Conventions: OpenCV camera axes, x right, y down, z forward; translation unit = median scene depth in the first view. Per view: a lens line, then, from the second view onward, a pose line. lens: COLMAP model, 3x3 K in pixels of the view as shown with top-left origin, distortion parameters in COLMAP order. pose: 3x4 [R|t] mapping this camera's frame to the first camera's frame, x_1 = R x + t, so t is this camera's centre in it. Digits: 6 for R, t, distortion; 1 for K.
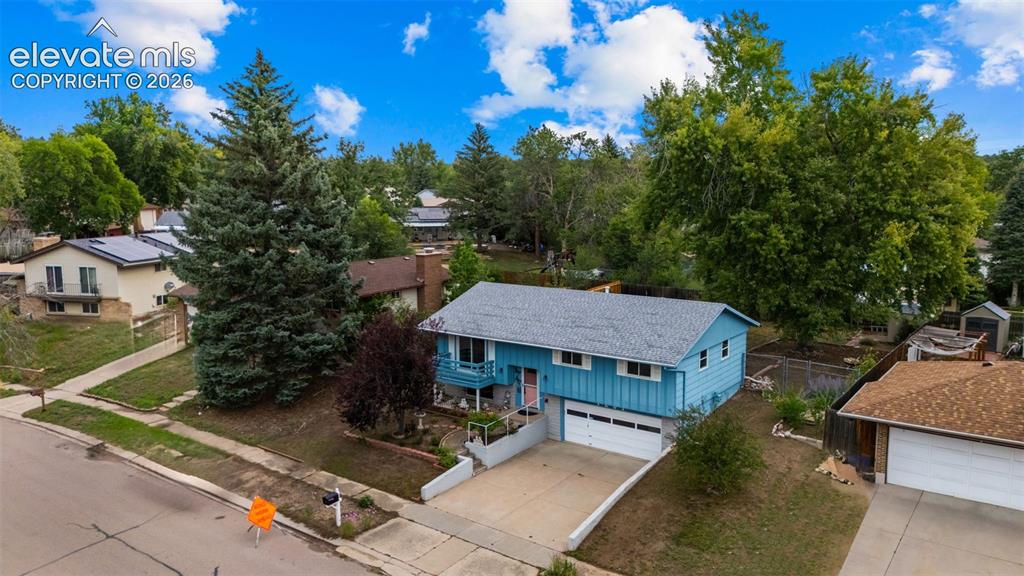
lens RADIAL K [[746.9, 0, 512.0], [0, 746.9, 288.0], [0, 0, 1]] dist [0.108555, -0.126409]
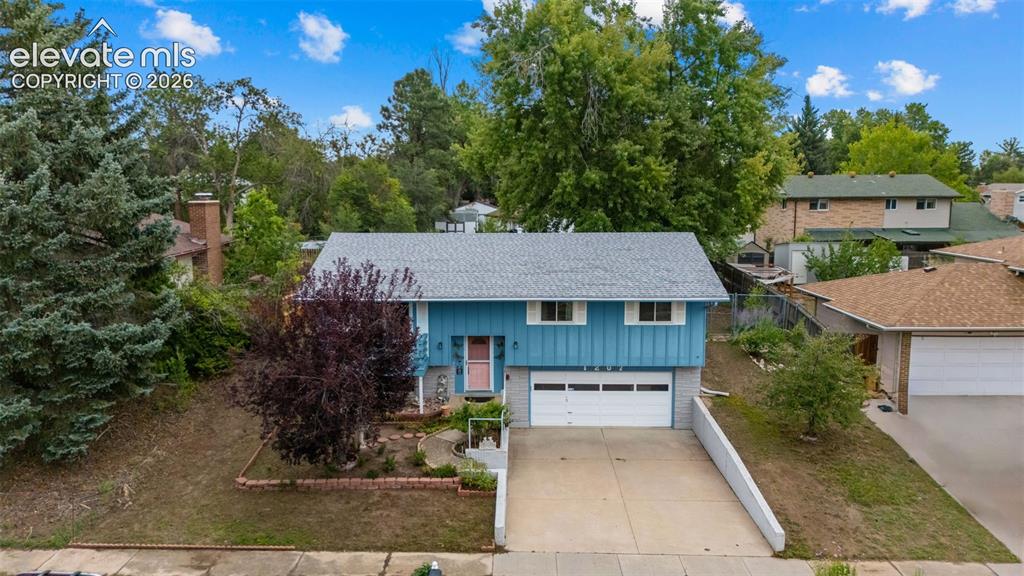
lens RADIAL K [[746.9, 0, 512.0], [0, 746.9, 288.0], [0, 0, 1]] dist [0.108555, -0.126409]
pose [[0.817259, -0.078743, 0.570865, -0.376386], [0.080359, 0.996514, 0.022412, 0.048402], [-0.570640, 0.027558, 0.820738, 0.404512]]
